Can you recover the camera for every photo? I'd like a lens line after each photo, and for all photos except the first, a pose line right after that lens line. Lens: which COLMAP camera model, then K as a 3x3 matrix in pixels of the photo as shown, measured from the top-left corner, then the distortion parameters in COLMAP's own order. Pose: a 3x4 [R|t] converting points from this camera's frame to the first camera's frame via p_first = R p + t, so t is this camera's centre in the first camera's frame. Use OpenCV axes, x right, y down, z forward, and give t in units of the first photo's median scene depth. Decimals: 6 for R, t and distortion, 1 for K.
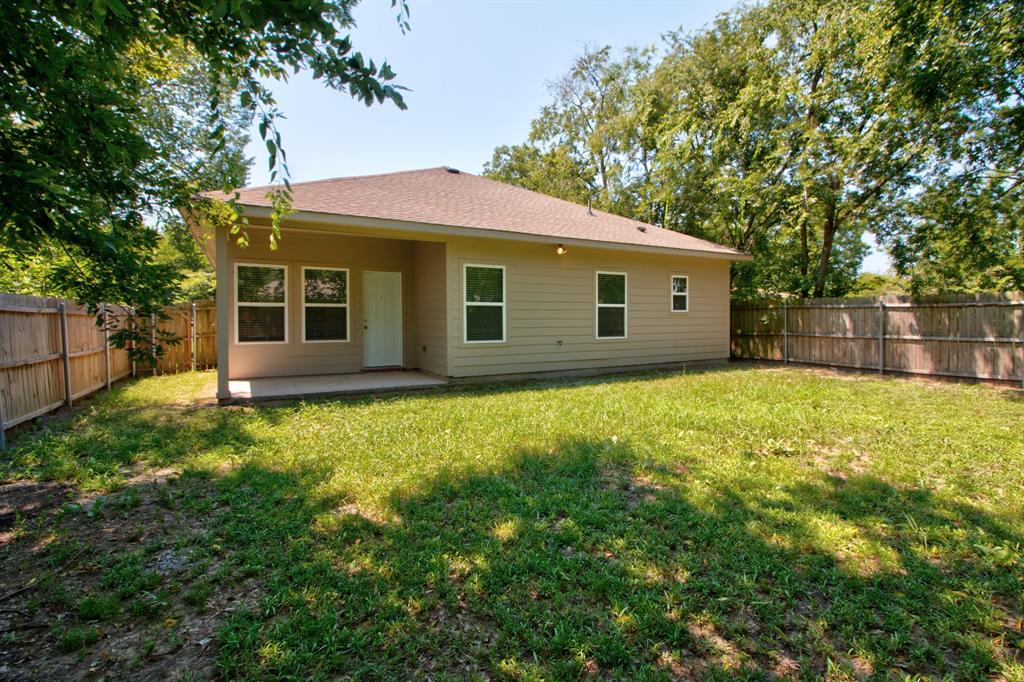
lens RADIAL K [[467.2, 0, 493.2], [0, 467.2, 324.7], [0, 0, 1]] dist [0.000866, -0.009473]
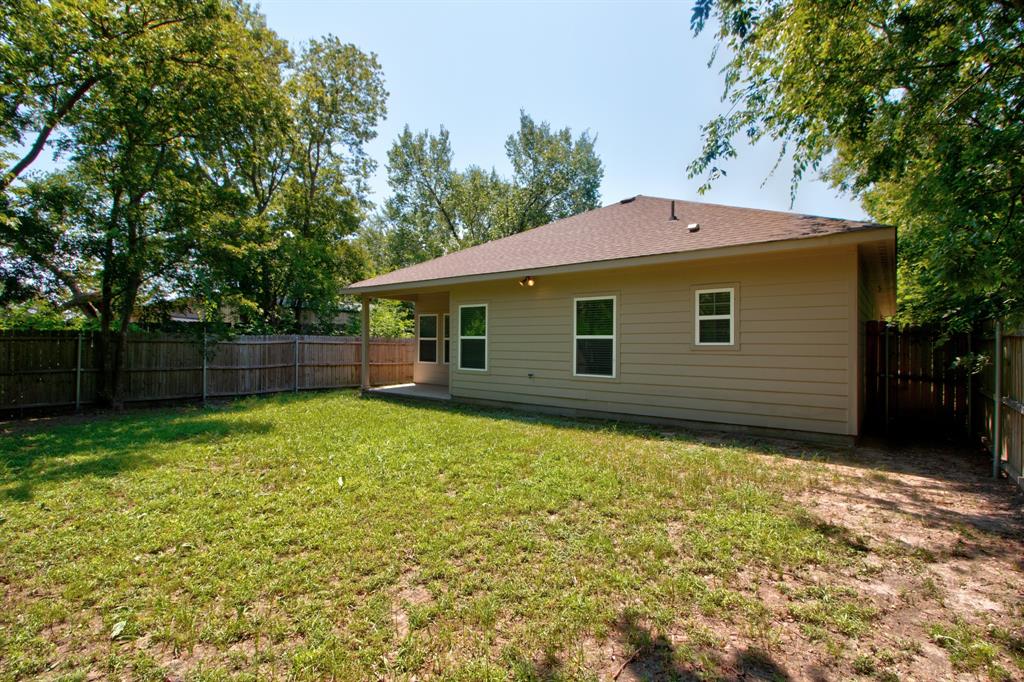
lens RADIAL K [[467.2, 0, 493.2], [0, 467.2, 324.7], [0, 0, 1]] dist [0.000866, -0.009473]
pose [[0.395039, -0.037766, -0.917888, 0.979270], [-0.031951, 0.997985, -0.054812, -0.011906], [0.918108, 0.050980, 0.393037, 0.516751]]
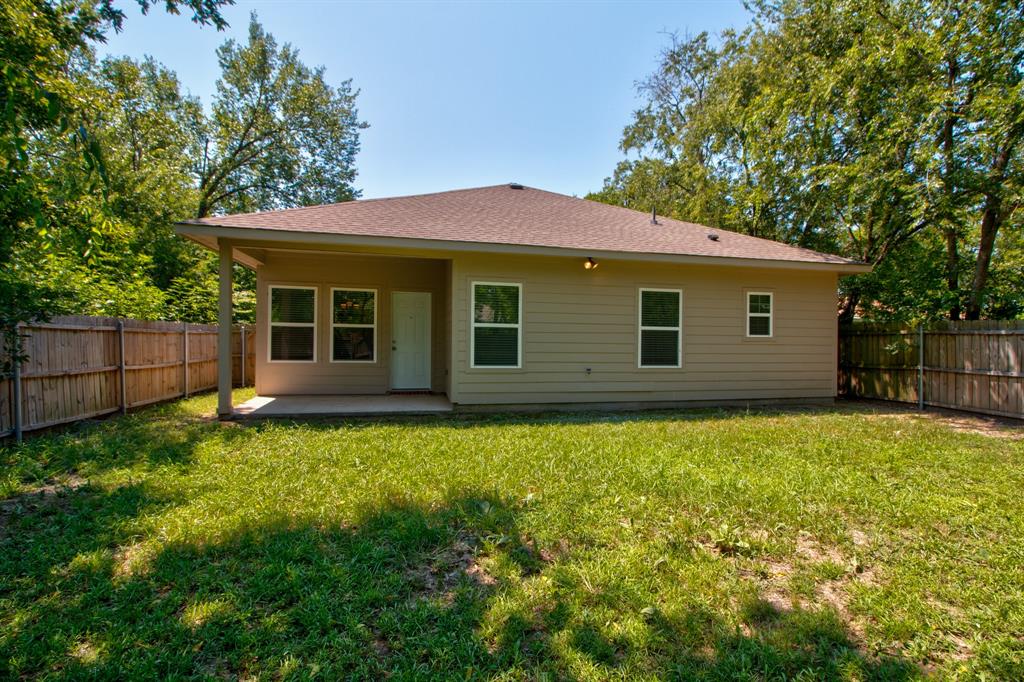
lens RADIAL K [[463.4, 0, 512.0], [0, 463.4, 341.0], [0, 0, 1]] dist [-0.005525, -0.001060]
pose [[0.961889, 0.015862, -0.272980, 0.230400], [-0.019491, 0.999754, -0.010587, -0.004620], [0.272745, 0.015504, 0.961962, 0.126699]]
